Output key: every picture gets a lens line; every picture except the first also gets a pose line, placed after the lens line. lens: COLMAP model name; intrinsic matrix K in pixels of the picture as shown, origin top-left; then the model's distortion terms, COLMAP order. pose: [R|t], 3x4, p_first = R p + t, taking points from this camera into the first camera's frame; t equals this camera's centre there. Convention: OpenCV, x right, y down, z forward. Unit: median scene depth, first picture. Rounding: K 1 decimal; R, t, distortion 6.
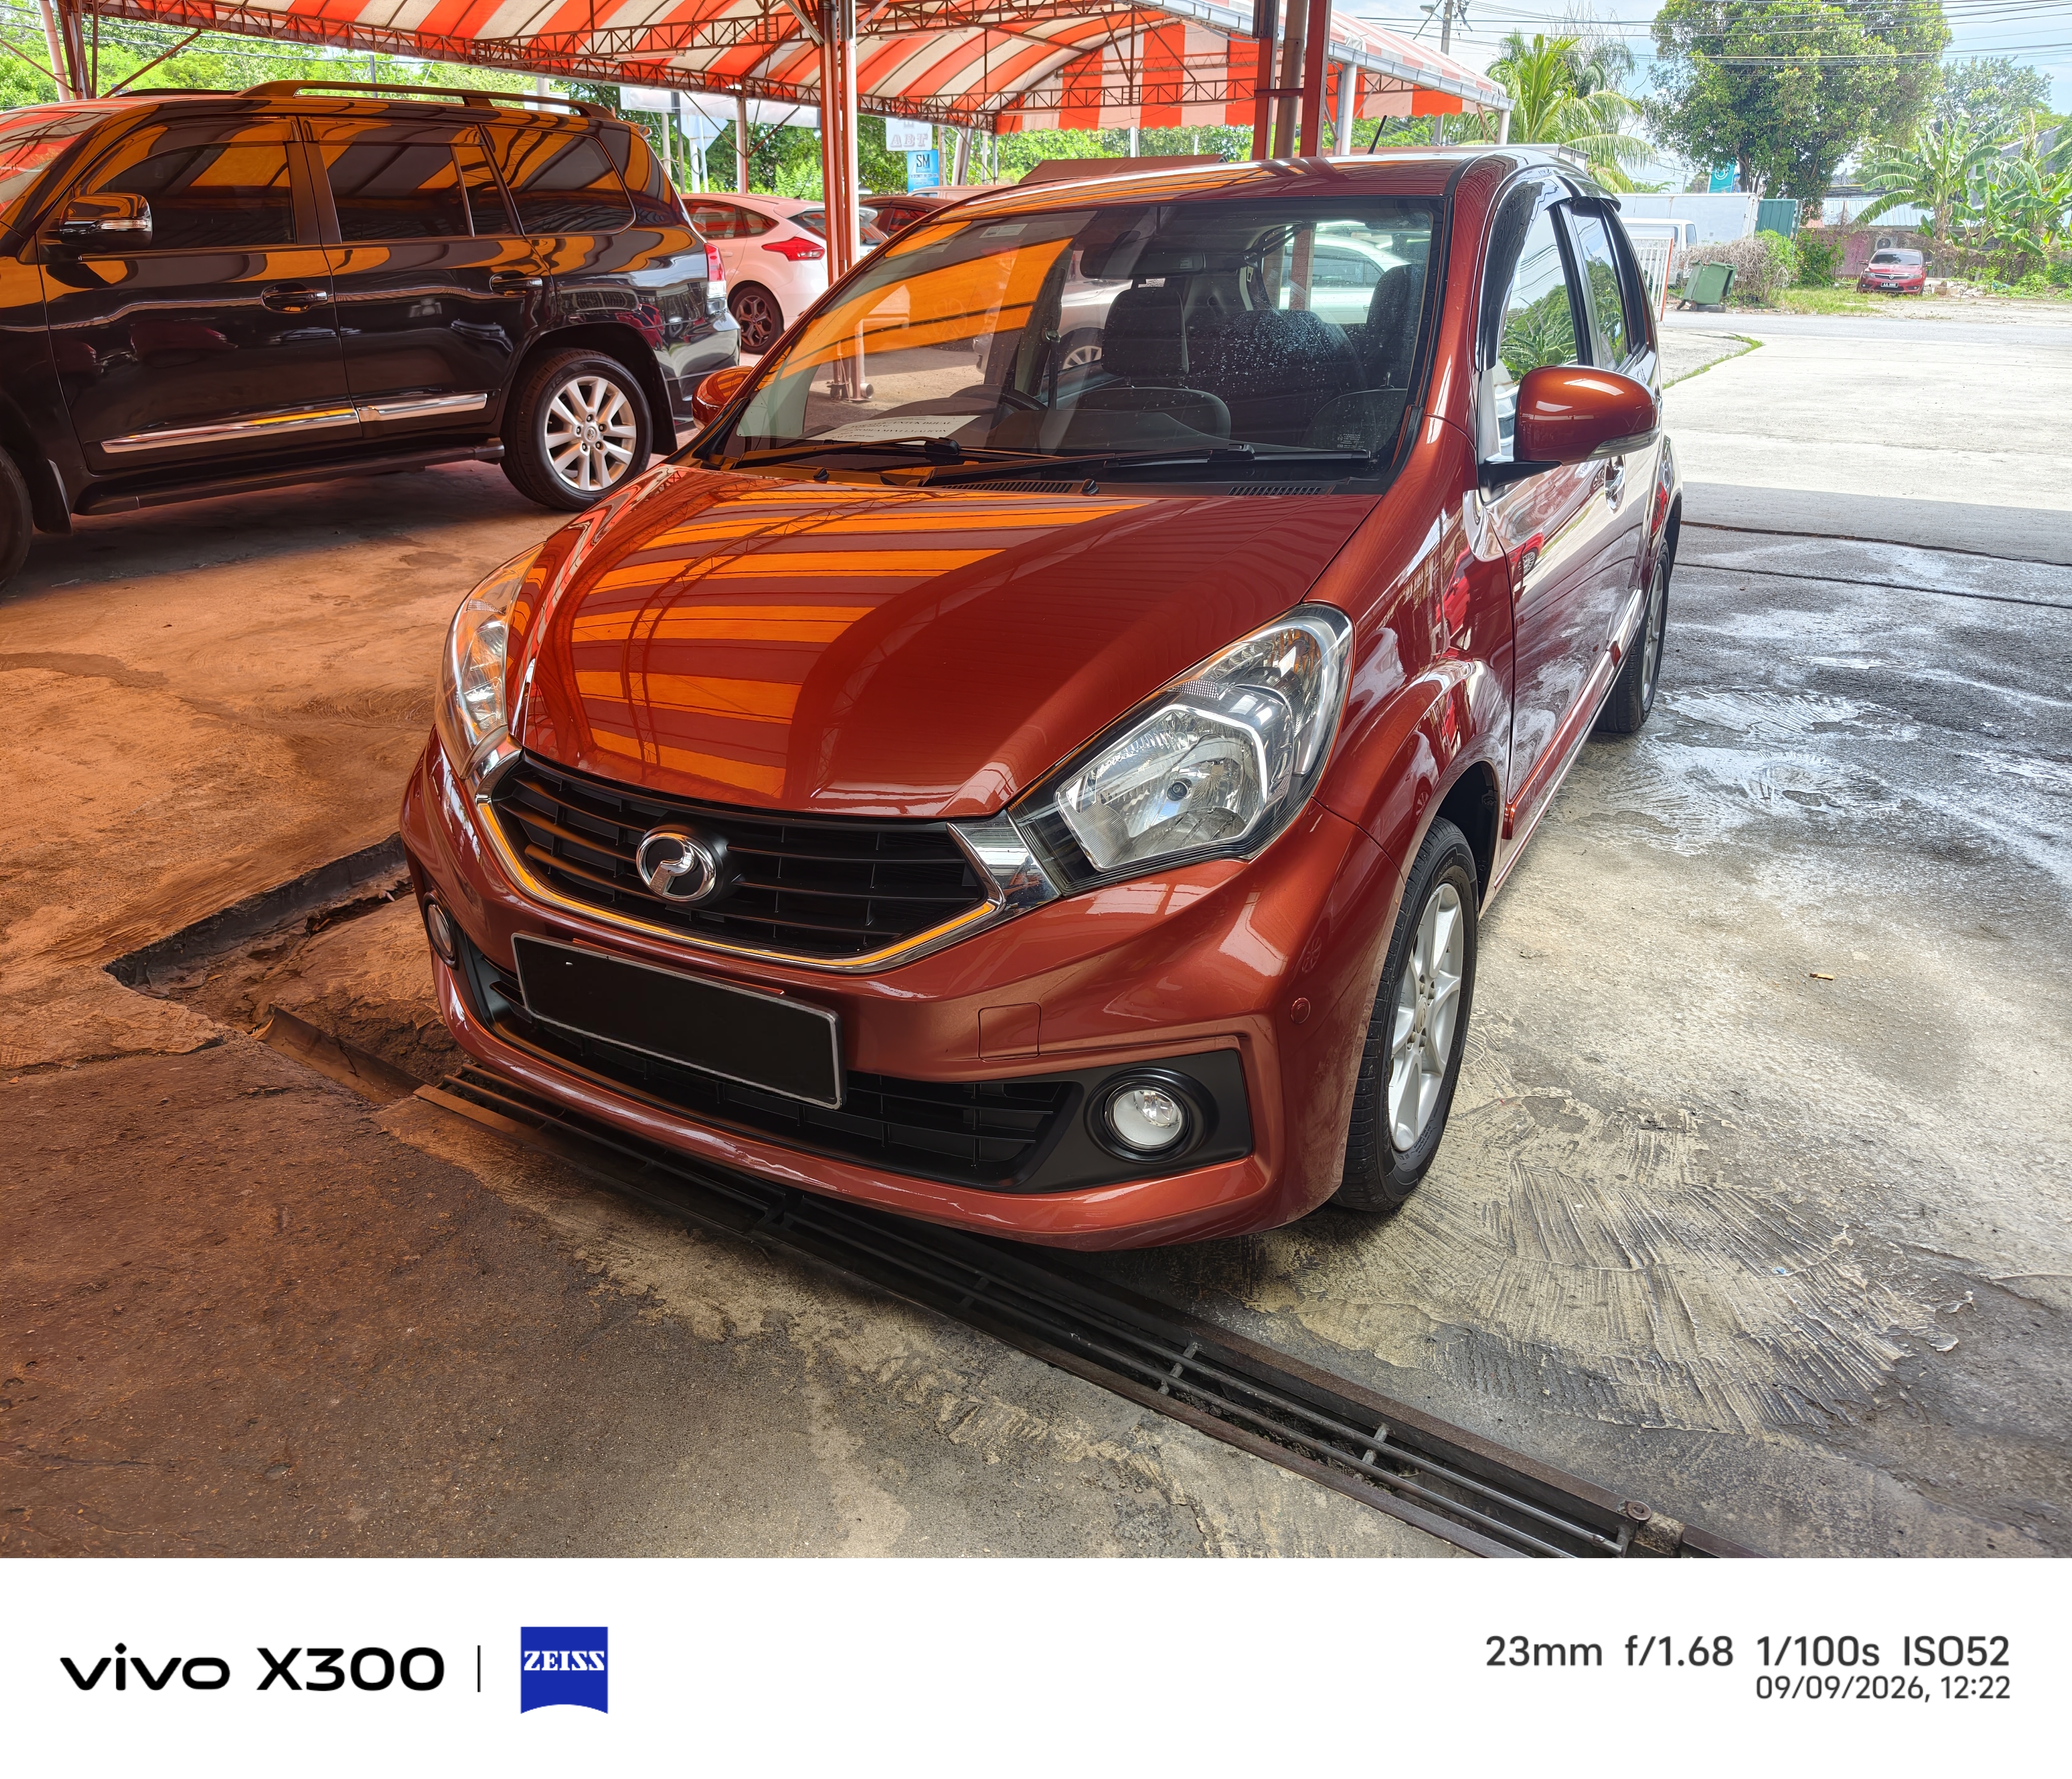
lens RADIAL K [[1624.2, 0, 1053.3], [0, 1624.2, 881.3], [0, 0, 1]] dist [-0.019102, 0.011653]
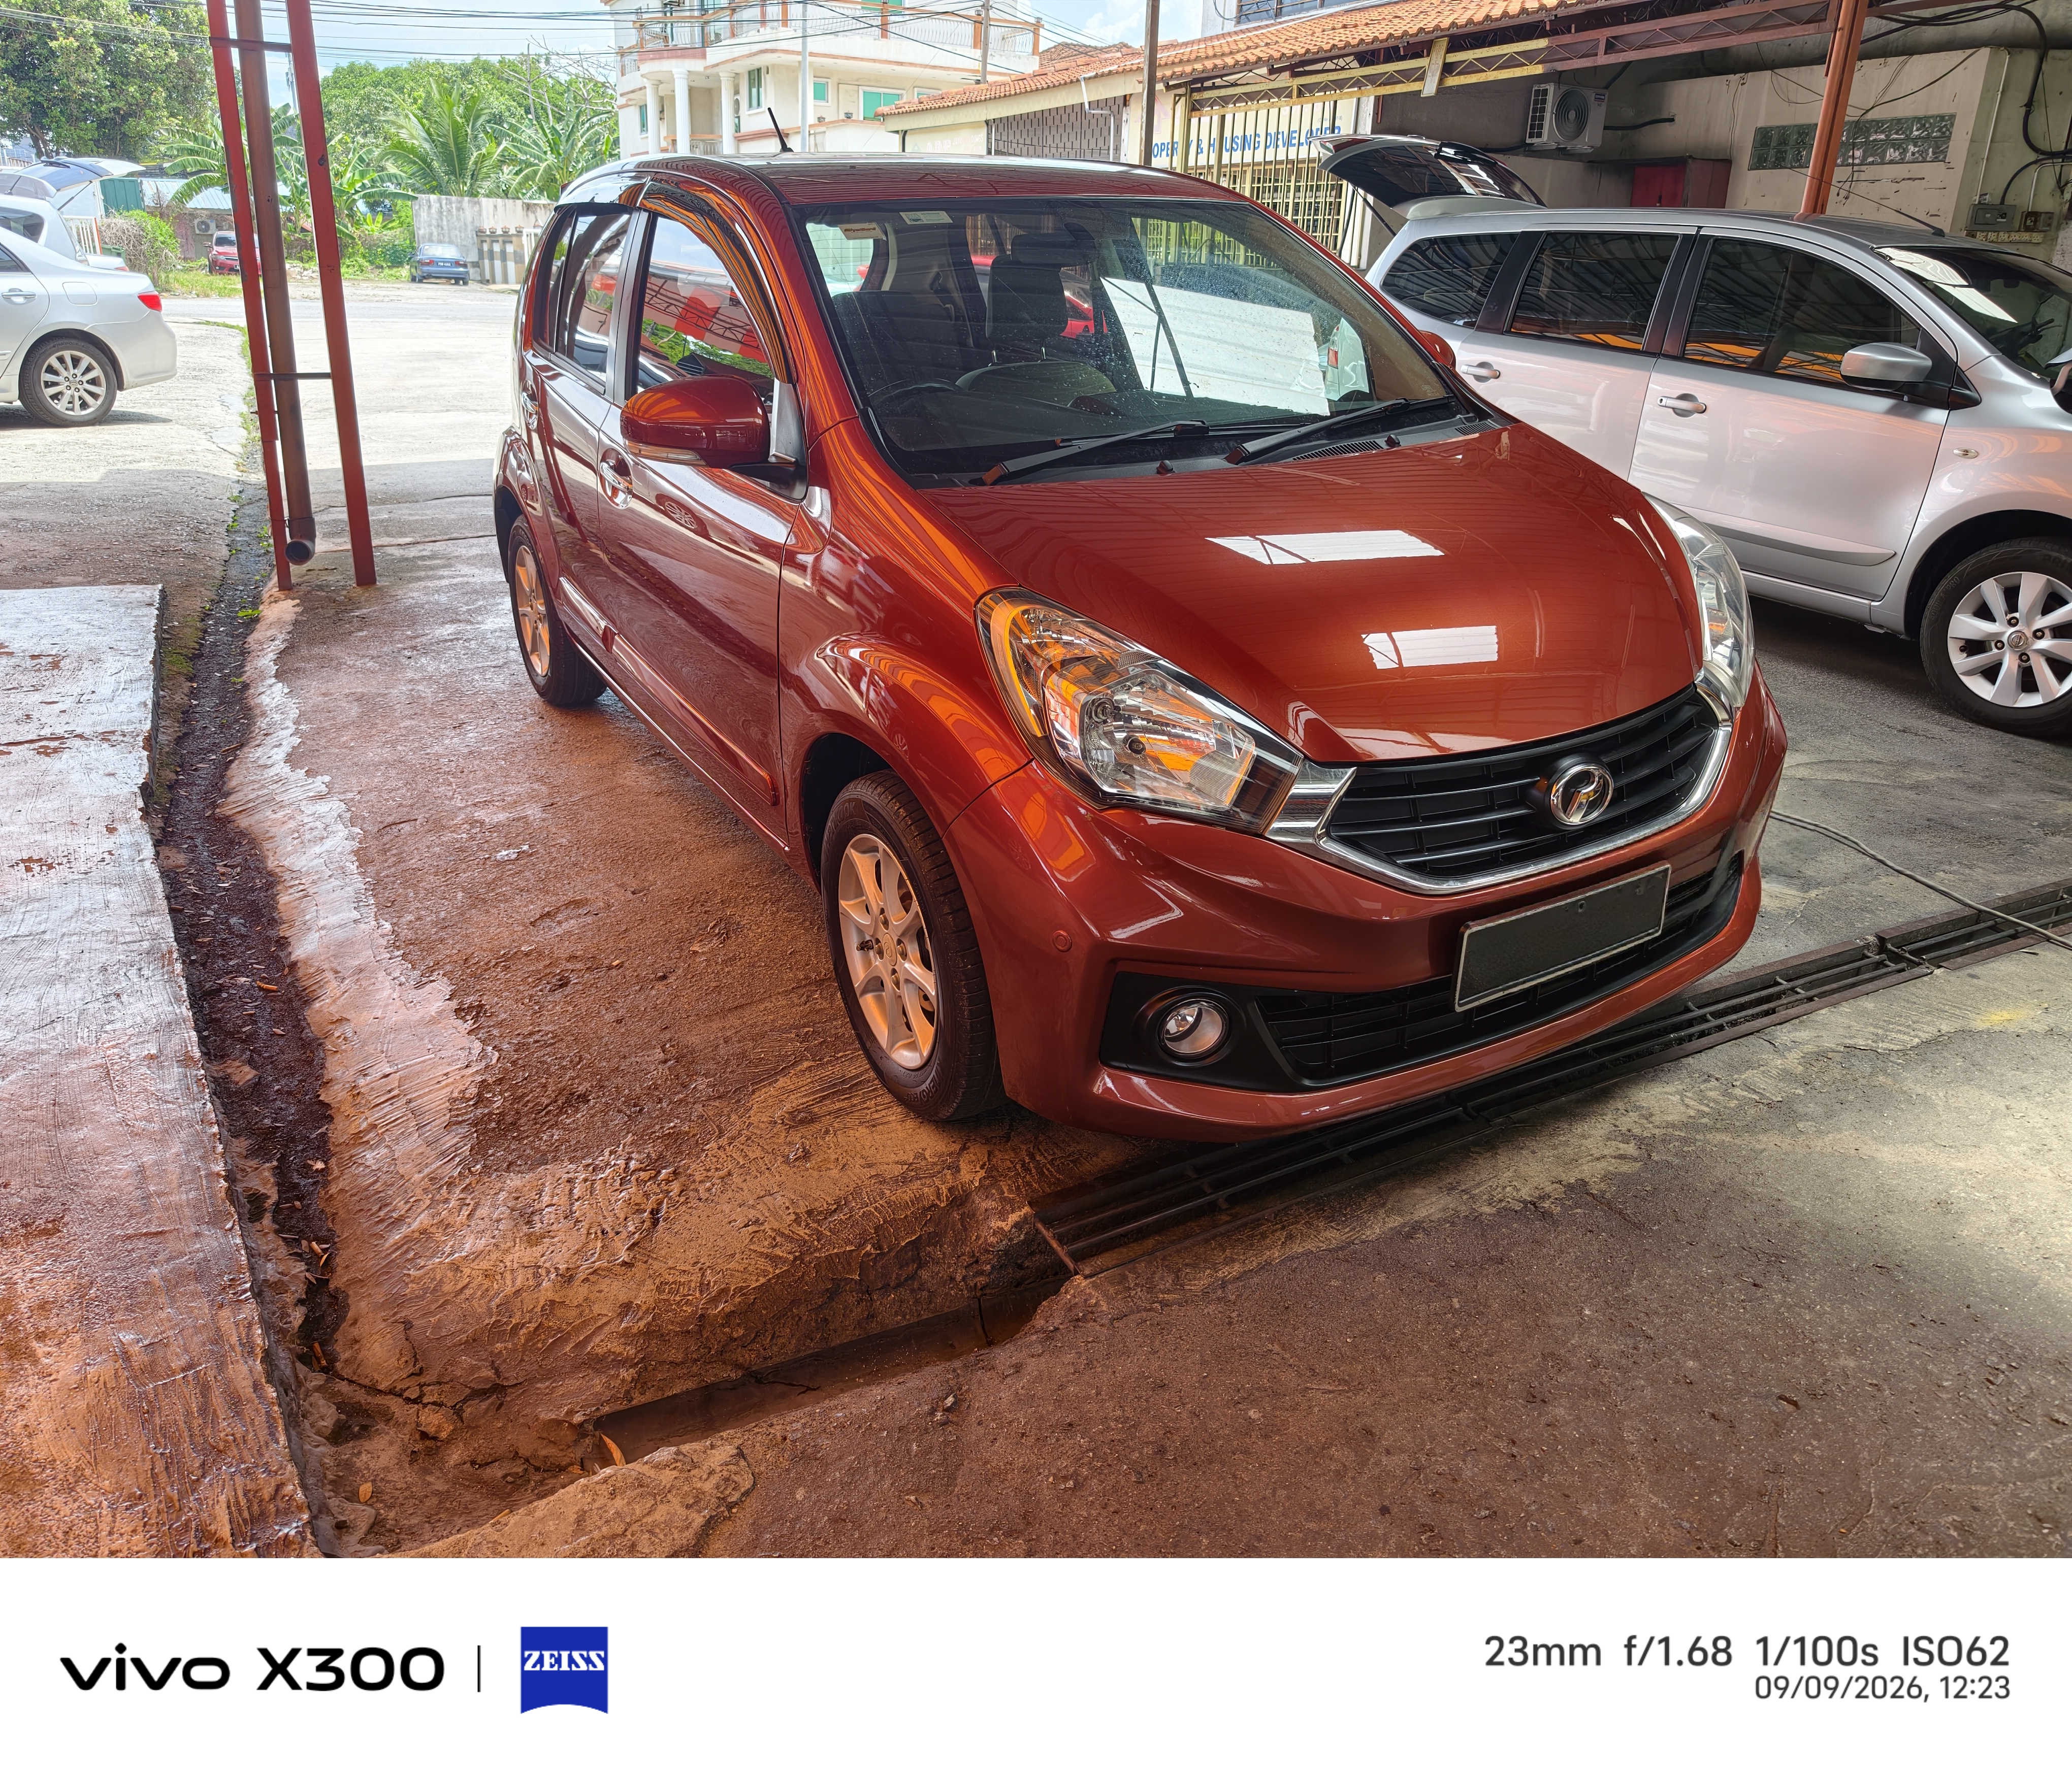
lens RADIAL K [[1588.3, 0, 1036.0], [0, 1588.3, 889.5], [0, 0, 1]] dist [-0.023581, 0.013698]
pose [[0.405471, -0.336187, 0.850042, -0.278631], [0.315457, 0.924249, 0.215062, -0.063307], [-0.857951, 0.180951, 0.480808, 0.165952]]
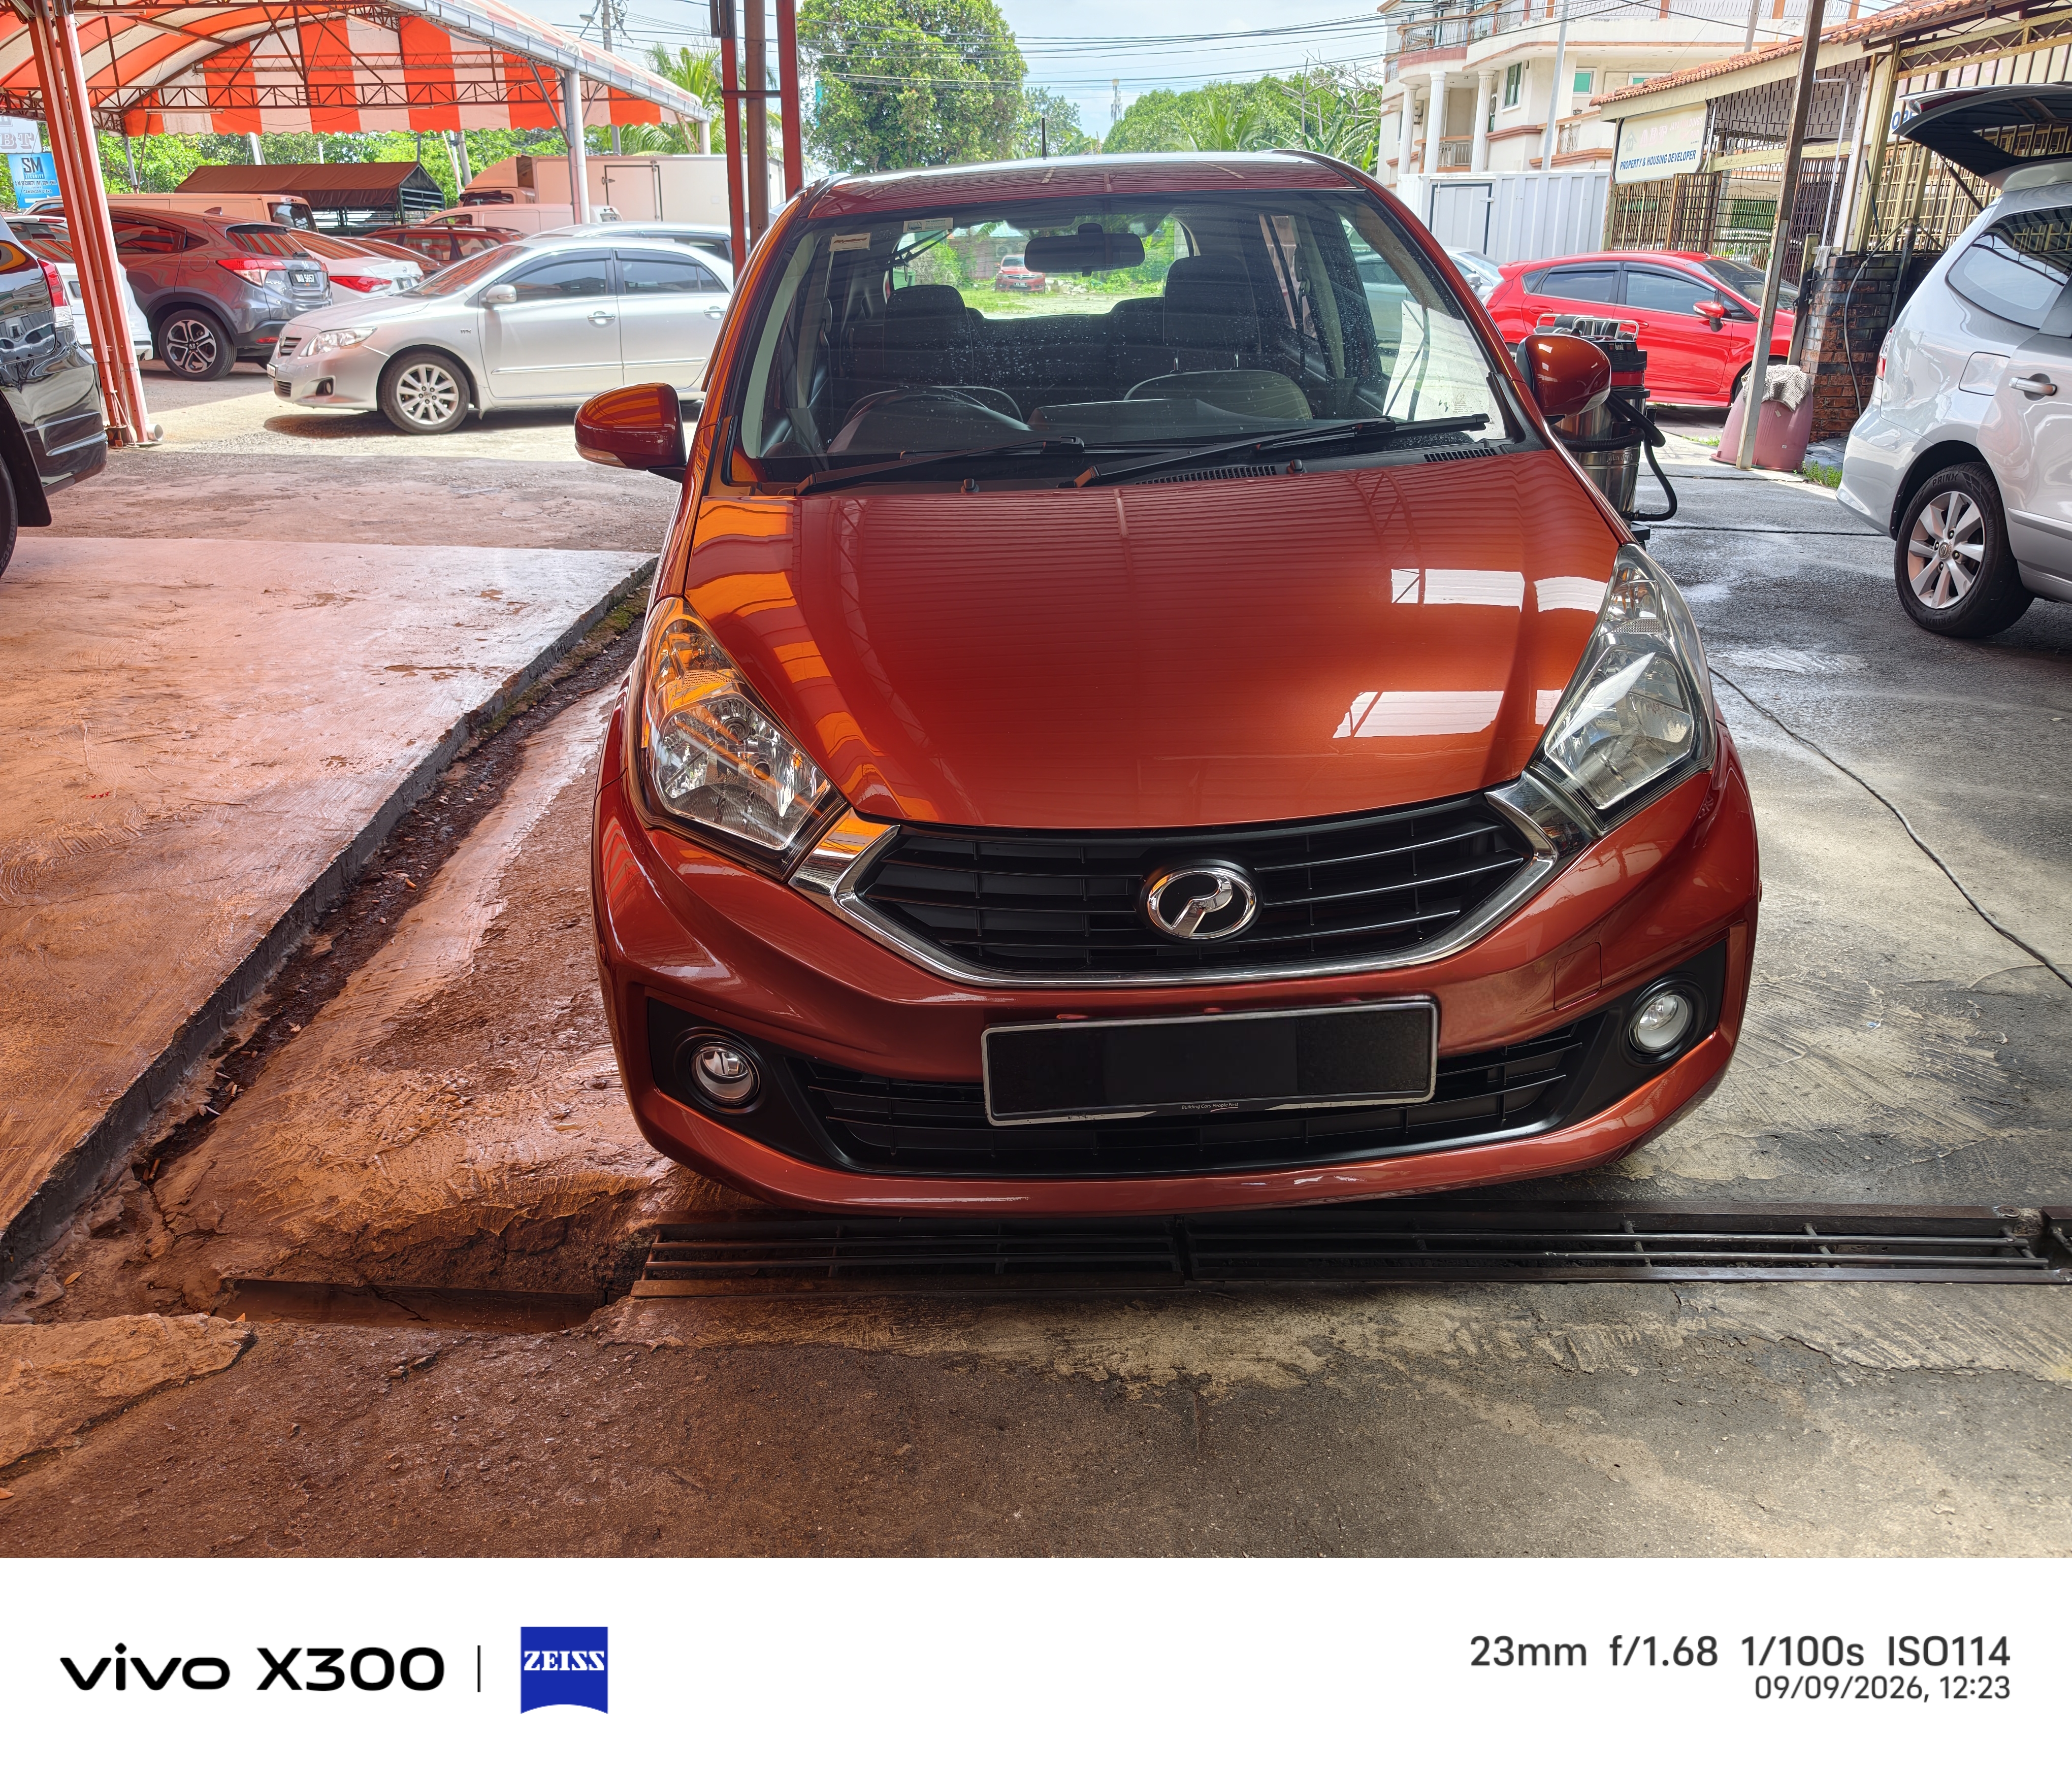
lens RADIAL K [[1588.3, 0, 1036.0], [0, 1588.3, 889.5], [0, 0, 1]] dist [-0.023581, 0.013698]
pose [[0.830166, -0.219705, 0.512401, -0.158306], [0.217580, 0.973872, 0.065060, -0.019831], [-0.513307, 0.057478, 0.856278, 0.056762]]
